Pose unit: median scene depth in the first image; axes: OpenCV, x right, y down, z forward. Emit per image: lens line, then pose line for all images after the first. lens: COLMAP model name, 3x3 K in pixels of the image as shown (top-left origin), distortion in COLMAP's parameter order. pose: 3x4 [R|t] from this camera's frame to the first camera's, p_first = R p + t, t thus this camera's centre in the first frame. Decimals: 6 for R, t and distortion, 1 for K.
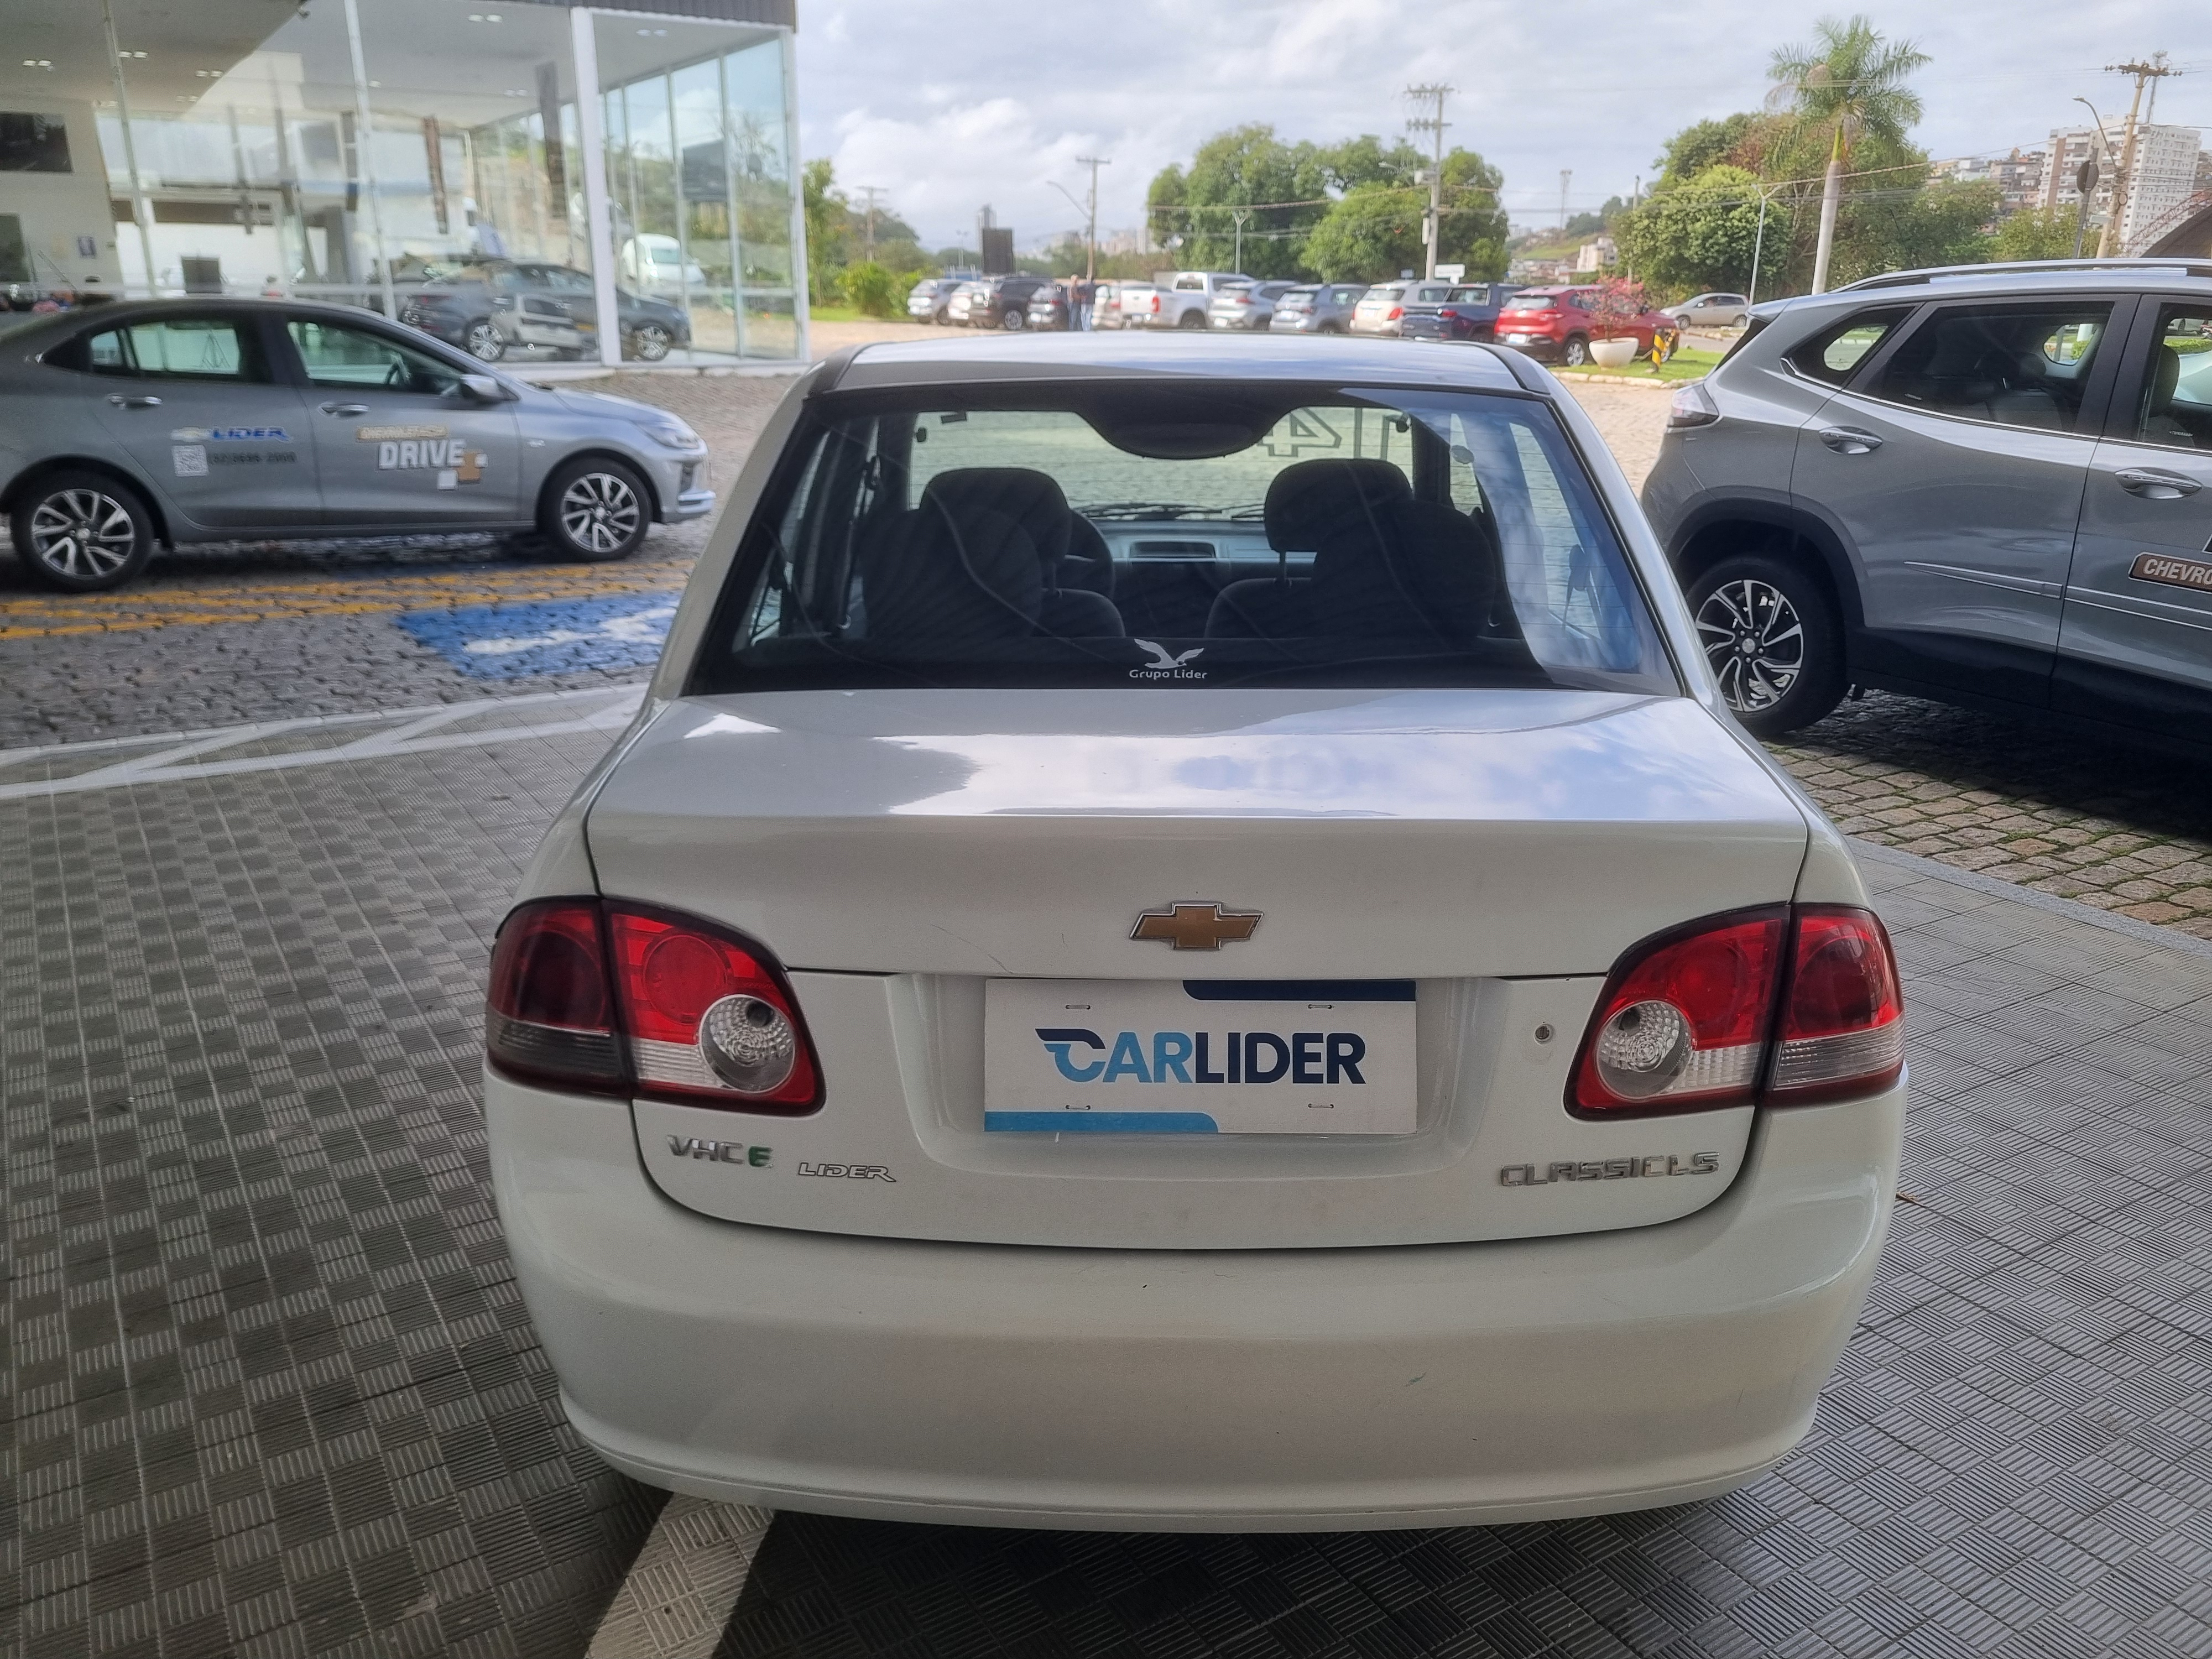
lens RADIAL K [[1685.6, 0, 1106.0], [0, 1685.6, 829.5], [0, 0, 1]] dist [0.027429, 0.000545]
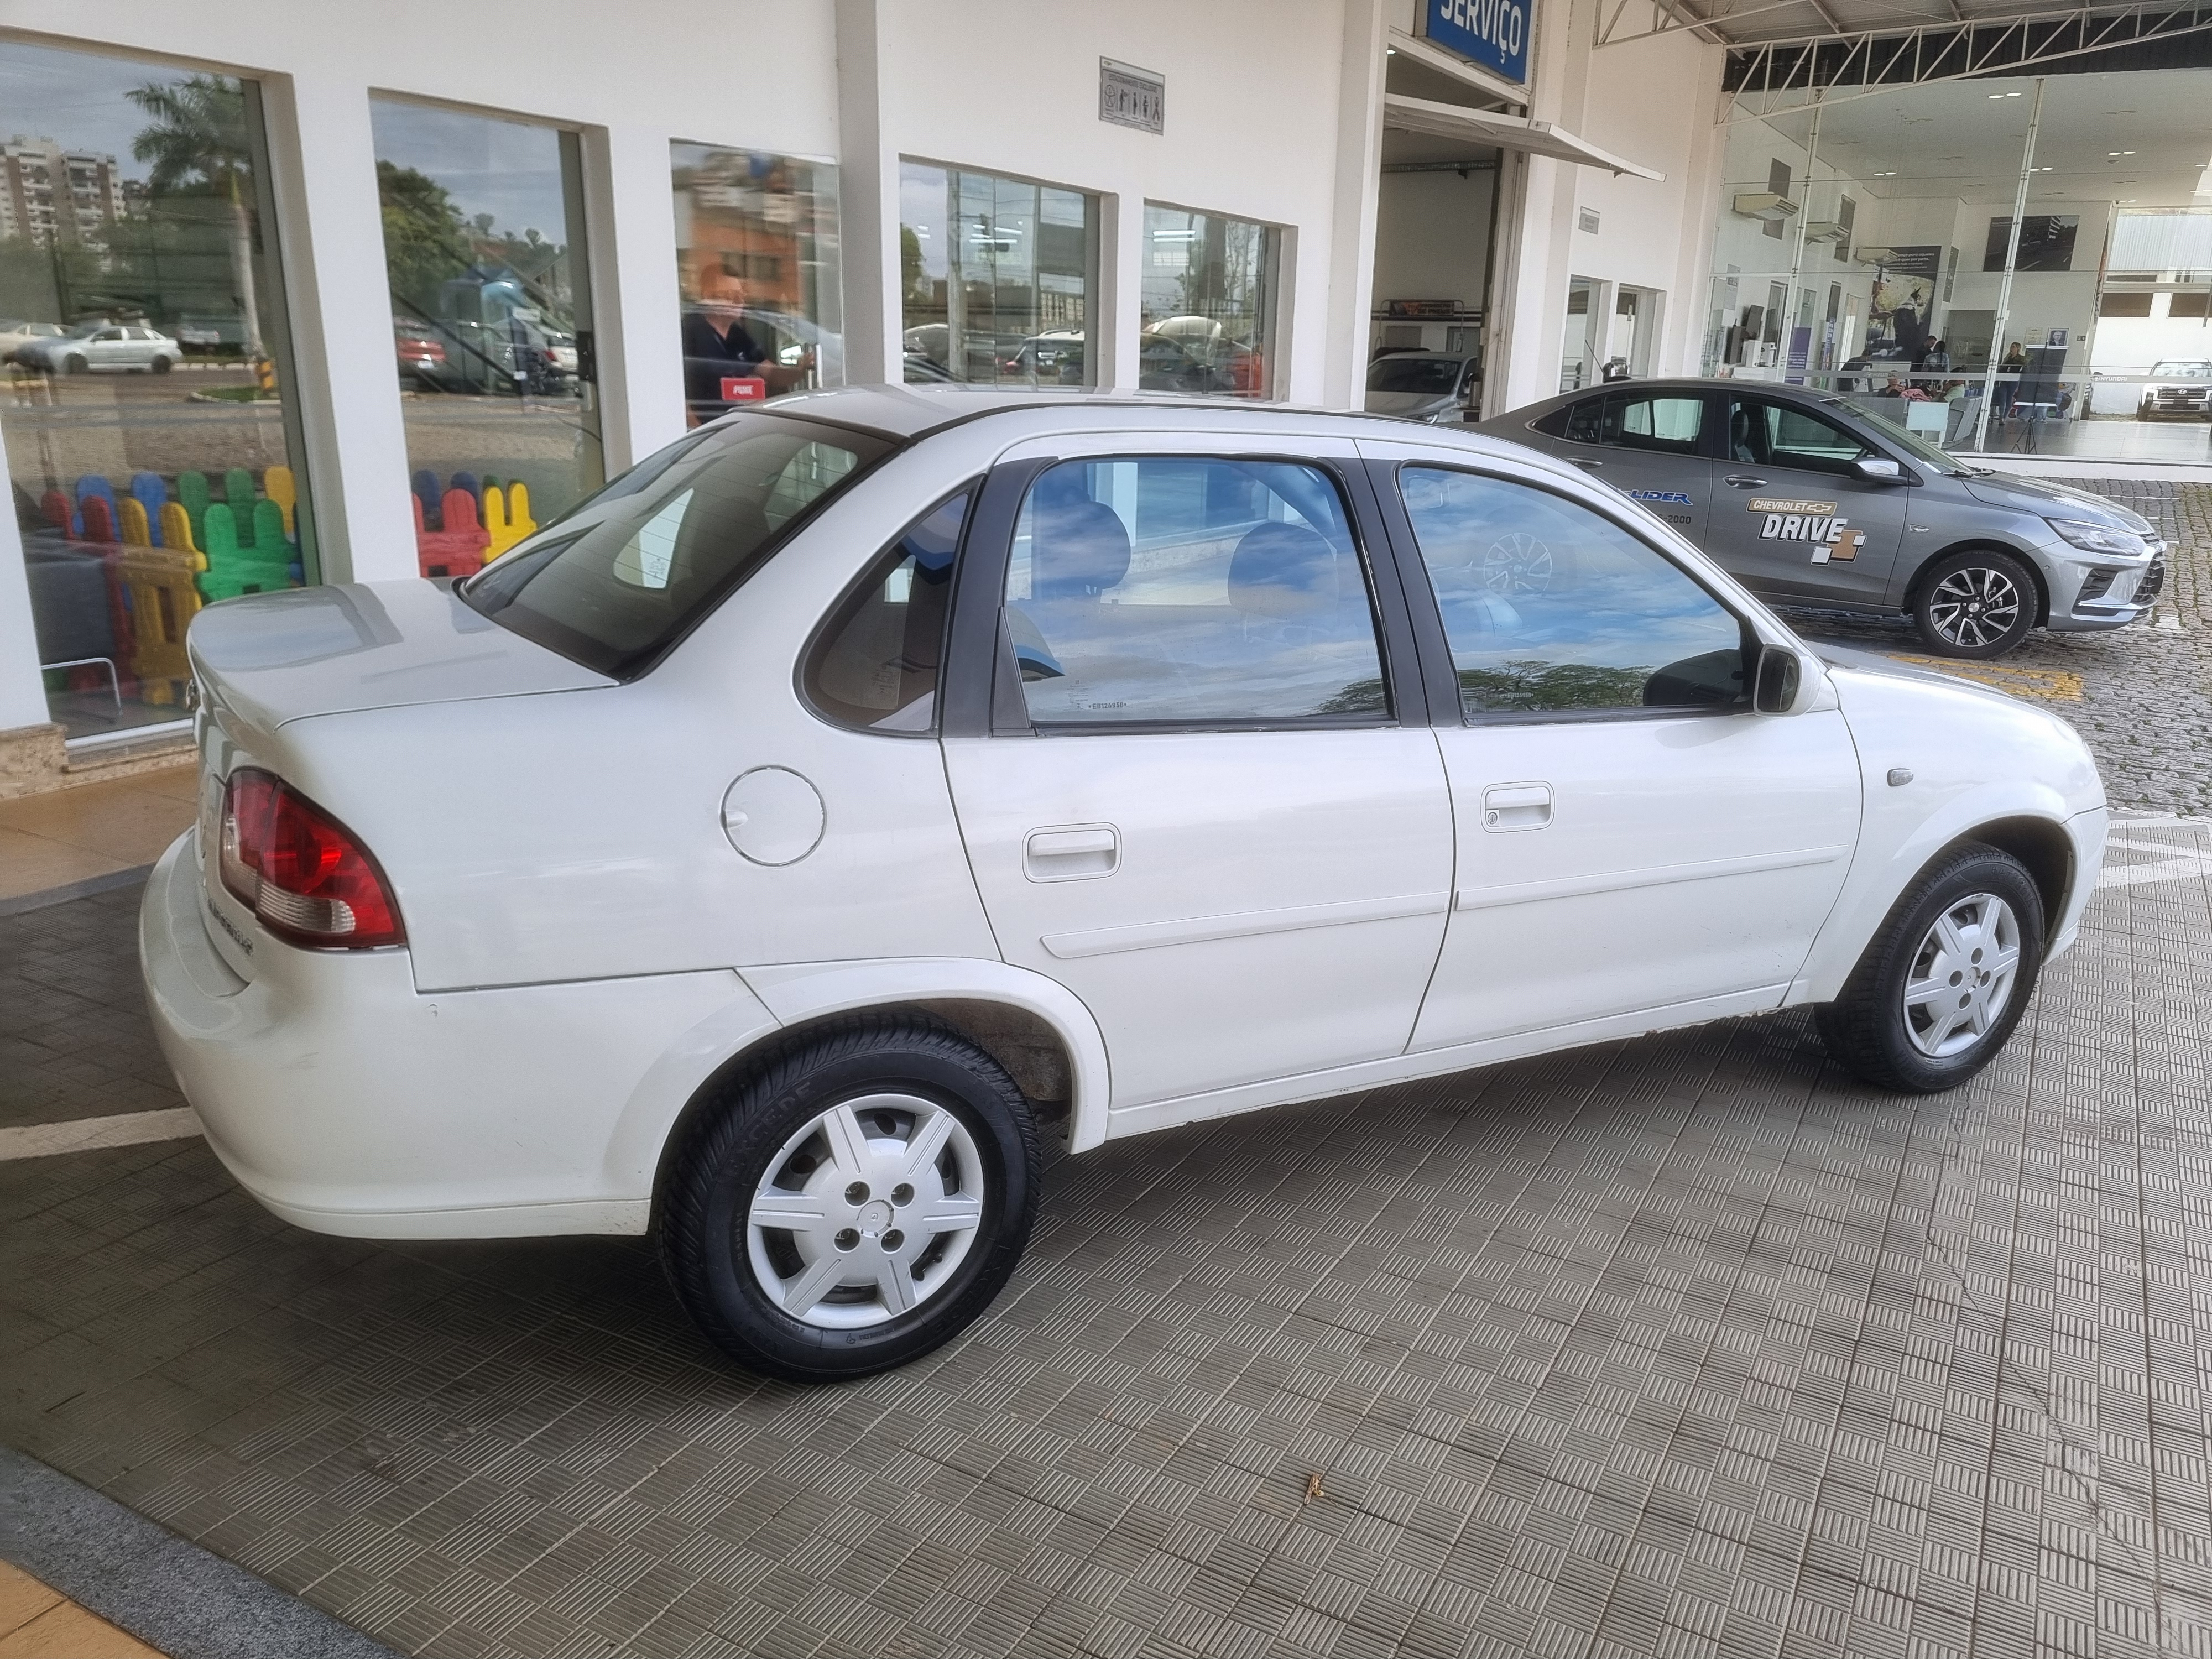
lens RADIAL K [[1685.6, 0, 1106.0], [0, 1685.6, 829.5], [0, 0, 1]] dist [0.027429, 0.000545]
pose [[0.480438, 0.245752, -0.841894, 0.301728], [-0.287573, 0.951010, 0.113496, -0.036172], [0.828541, 0.187578, 0.527573, 0.113674]]
